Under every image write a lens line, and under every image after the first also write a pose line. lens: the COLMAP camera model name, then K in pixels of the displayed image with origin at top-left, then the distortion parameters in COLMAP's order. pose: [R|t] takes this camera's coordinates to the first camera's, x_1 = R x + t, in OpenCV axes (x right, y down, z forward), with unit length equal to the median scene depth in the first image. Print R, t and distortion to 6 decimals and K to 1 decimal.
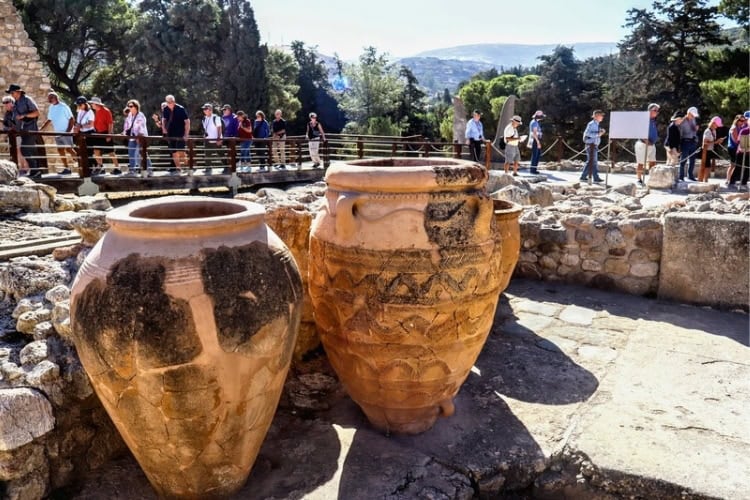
lens RADIAL K [[631.8, 0, 375.0], [0, 631.8, 250.0], [0, 0, 1]] dist [-0.004371, -0.009698]
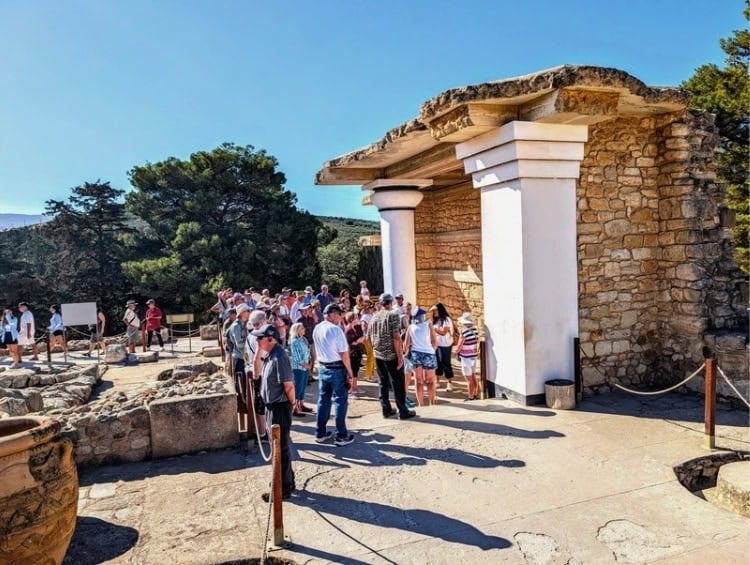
lens RADIAL K [[532.0, 0, 375.0], [0, 532.0, 282.5], [0, 0, 1]] dist [0.007401, 0.002161]
pose [[0.612191, -0.053508, 0.788897, -0.210155], [0.218991, 0.970154, -0.104137, -0.085149], [-0.759779, 0.236513, 0.605638, -0.275435]]
